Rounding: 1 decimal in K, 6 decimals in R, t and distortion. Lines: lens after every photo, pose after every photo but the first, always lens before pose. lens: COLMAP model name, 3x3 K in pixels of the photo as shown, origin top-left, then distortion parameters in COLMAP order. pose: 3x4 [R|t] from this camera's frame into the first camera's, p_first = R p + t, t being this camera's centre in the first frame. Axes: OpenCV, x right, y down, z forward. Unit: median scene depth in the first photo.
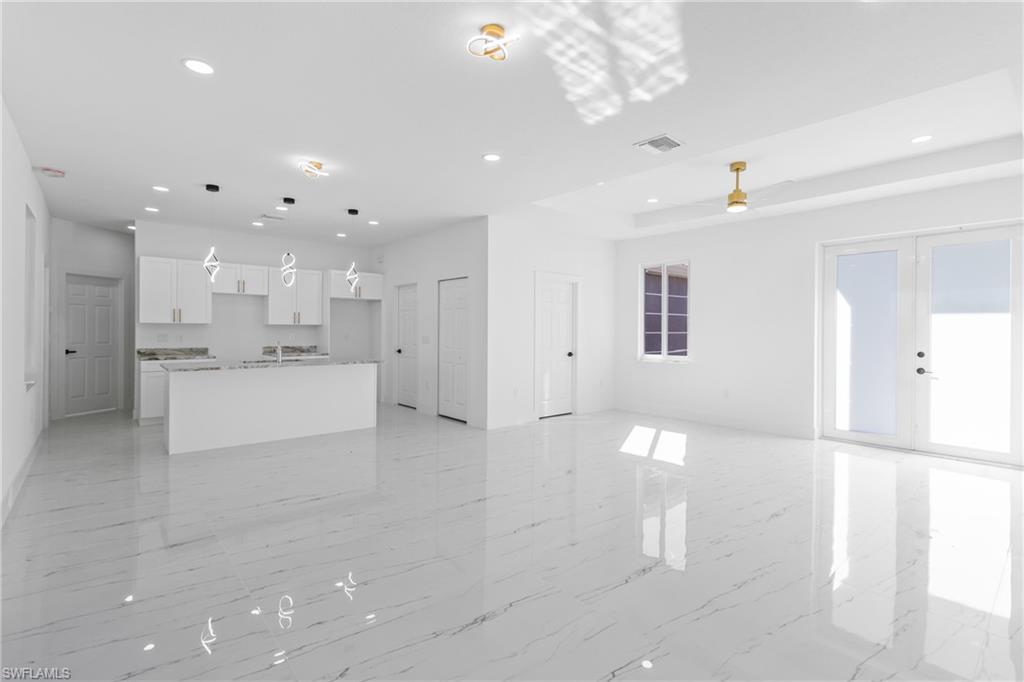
lens RADIAL K [[473.2, 0, 517.9], [0, 473.2, 332.5], [0, 0, 1]] dist [0.003371, 0.001412]
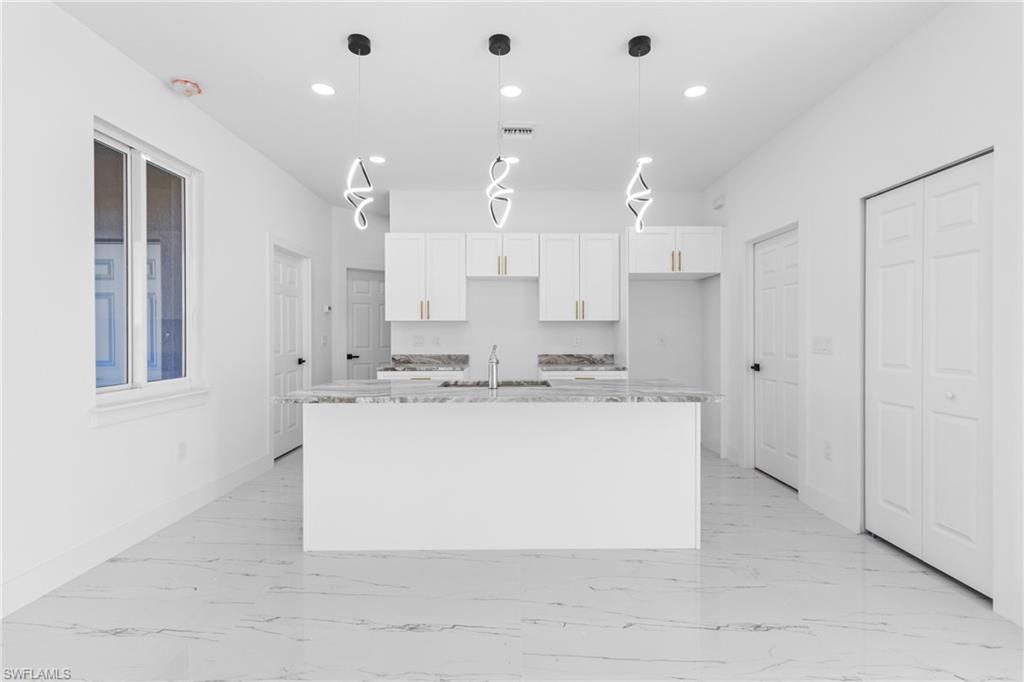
lens RADIAL K [[473.2, 0, 518.4], [0, 473.2, 336.4], [0, 0, 1]] dist [0.003371, 0.001412]
pose [[0.758895, -0.007715, -0.651167, -0.130416], [0.003096, 0.999961, -0.008238, 0.010468], [0.651205, 0.004236, 0.758890, 0.513914]]
